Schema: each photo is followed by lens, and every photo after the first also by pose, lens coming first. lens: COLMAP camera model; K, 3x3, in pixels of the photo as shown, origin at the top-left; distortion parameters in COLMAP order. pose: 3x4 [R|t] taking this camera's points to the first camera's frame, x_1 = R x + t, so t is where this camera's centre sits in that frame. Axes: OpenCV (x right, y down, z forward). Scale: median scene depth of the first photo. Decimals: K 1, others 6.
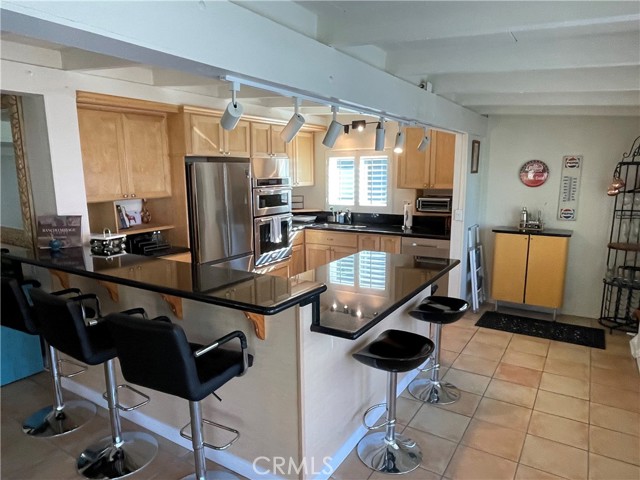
lens RADIAL K [[428.3, 0, 320.3], [0, 428.3, 245.6], [0, 0, 1]] dist [0.005672, -0.009578]
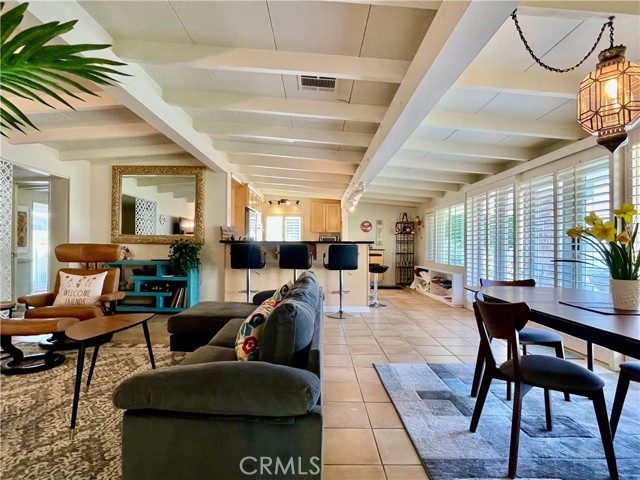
lens RADIAL K [[340.1, 0, 318.9], [0, 340.1, 243.2], [0, 0, 1]] dist [-0.002468, 0.000204]
pose [[0.842492, 0.023213, 0.538208, -0.740437], [0.077076, 0.983598, -0.163075, 0.211320], [-0.533166, 0.178872, 0.826885, -0.418373]]
